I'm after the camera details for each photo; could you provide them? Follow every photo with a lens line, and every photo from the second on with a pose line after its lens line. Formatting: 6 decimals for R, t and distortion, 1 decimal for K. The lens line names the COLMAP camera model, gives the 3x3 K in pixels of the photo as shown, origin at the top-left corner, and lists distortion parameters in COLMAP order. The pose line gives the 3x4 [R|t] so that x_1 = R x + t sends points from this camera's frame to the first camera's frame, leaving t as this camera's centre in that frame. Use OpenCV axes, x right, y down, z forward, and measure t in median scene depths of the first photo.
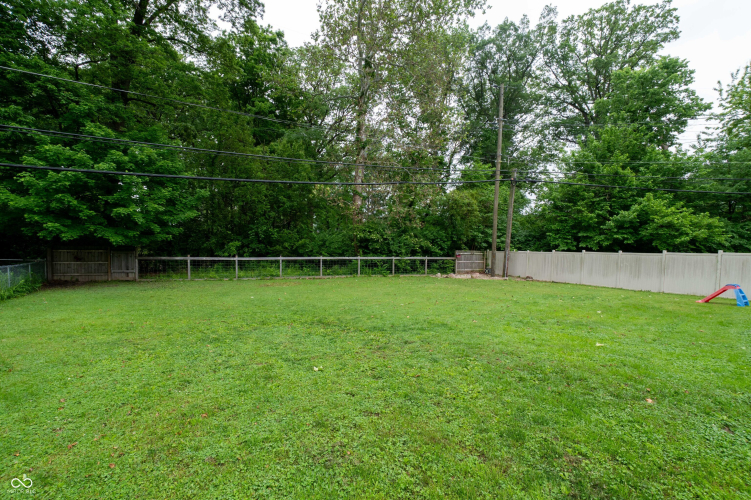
lens RADIAL K [[319.4, 0, 375.5], [0, 319.4, 250.0], [0, 0, 1]] dist [0.000925, -0.000231]
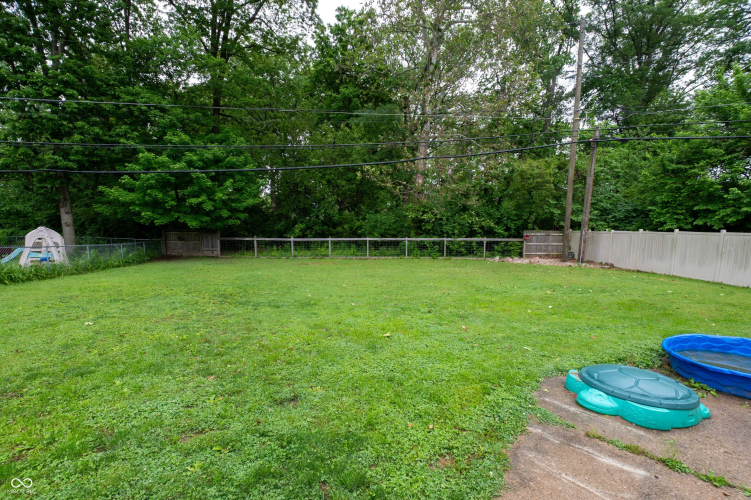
lens RADIAL K [[327.7, 0, 375.5], [0, 327.7, 250.0], [0, 0, 1]] dist [0.000332, -0.000109]
pose [[0.932523, 0.014877, -0.360804, 0.270678], [0.006103, 0.998359, 0.056937, 0.000779], [0.361059, -0.055297, 0.930902, 0.044152]]
